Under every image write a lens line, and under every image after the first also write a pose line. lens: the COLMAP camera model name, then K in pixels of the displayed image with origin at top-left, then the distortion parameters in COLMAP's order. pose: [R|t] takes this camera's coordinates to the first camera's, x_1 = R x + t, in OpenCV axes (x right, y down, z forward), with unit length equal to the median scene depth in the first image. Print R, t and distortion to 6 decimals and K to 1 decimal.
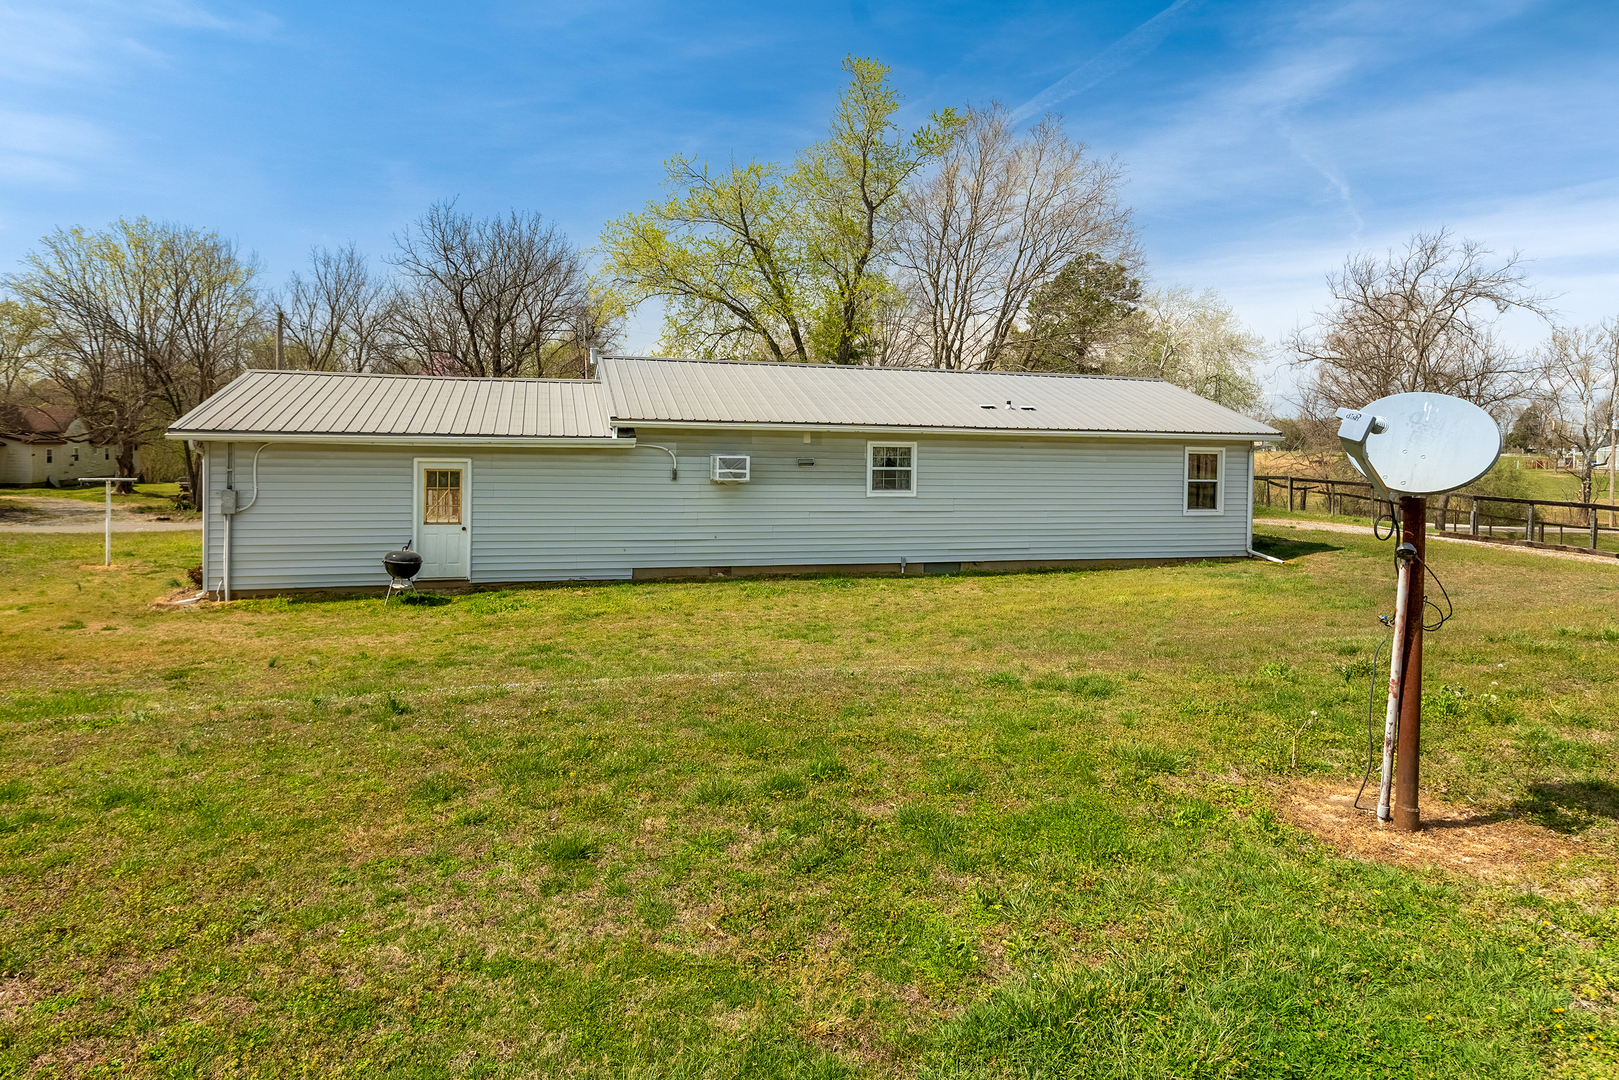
lens RADIAL K [[926.1, 0, 809.5], [0, 926.1, 540.0], [0, 0, 1]] dist [-0.017254, -0.001307]
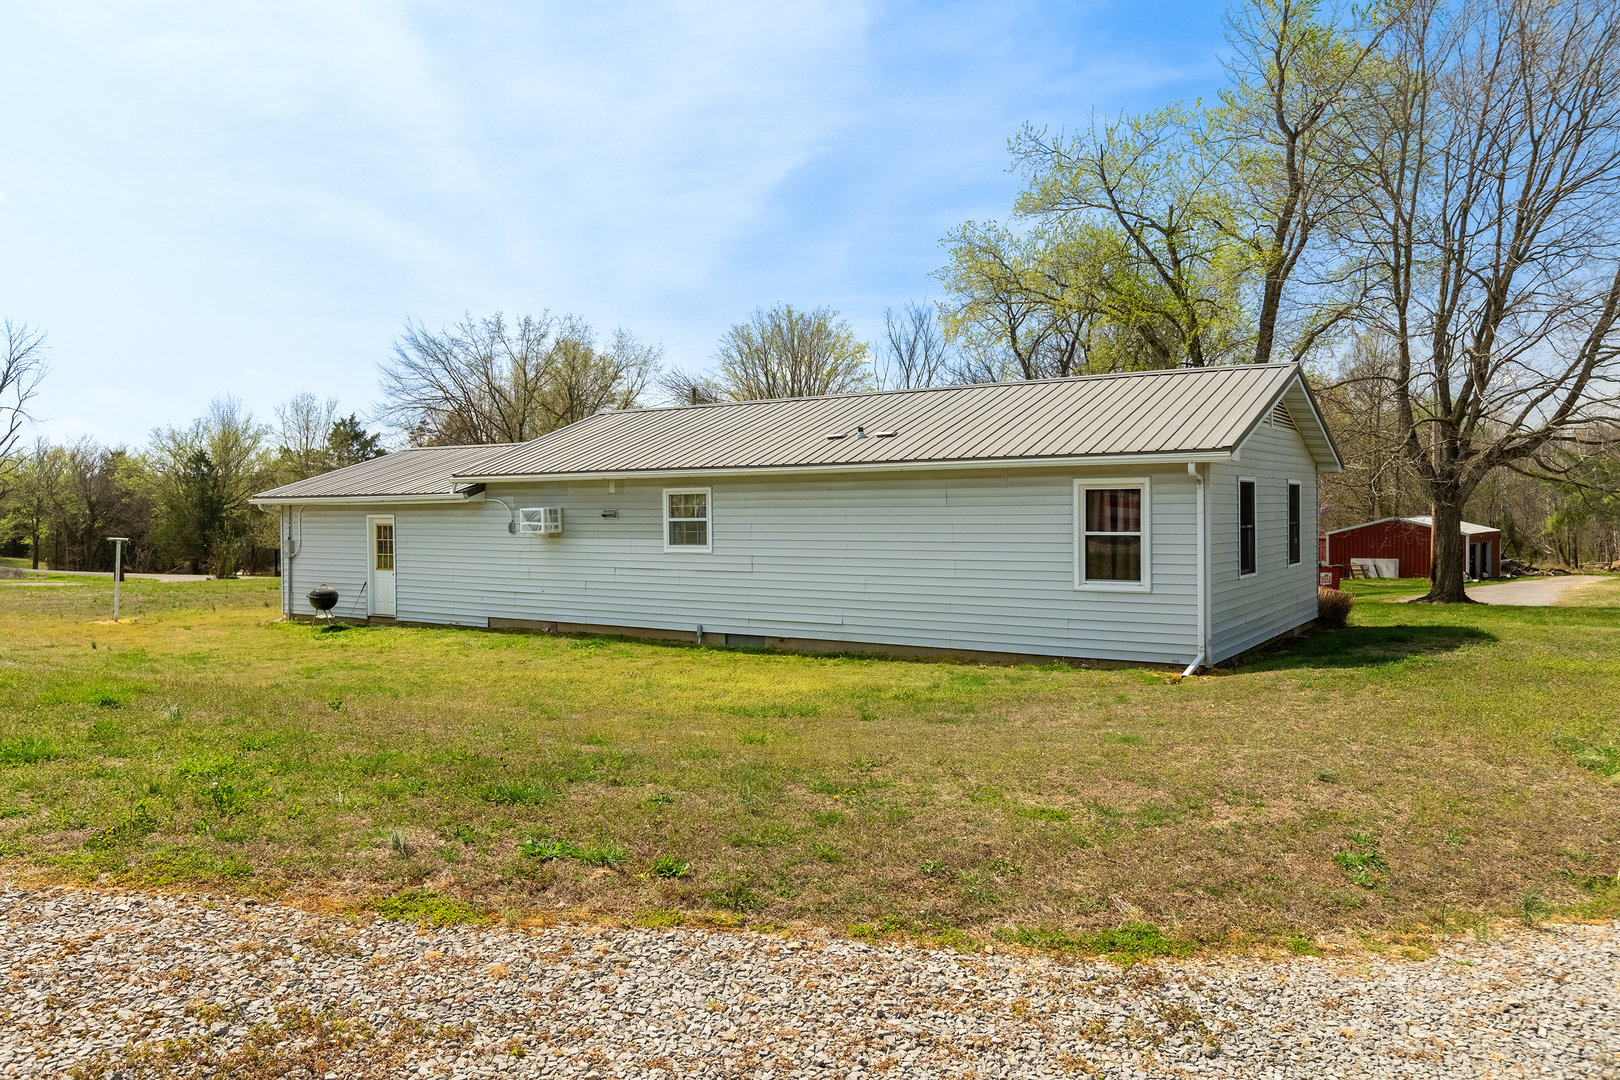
lens RADIAL K [[1180.0, 0, 810.0], [0, 1180.0, 540.0], [0, 0, 1]] dist [-0.008877, -0.000873]
pose [[0.633246, 0.002026, -0.773948, 1.031787], [-0.054019, 0.997674, -0.041586, -0.019930], [0.772063, 0.068142, 0.631882, 0.415462]]
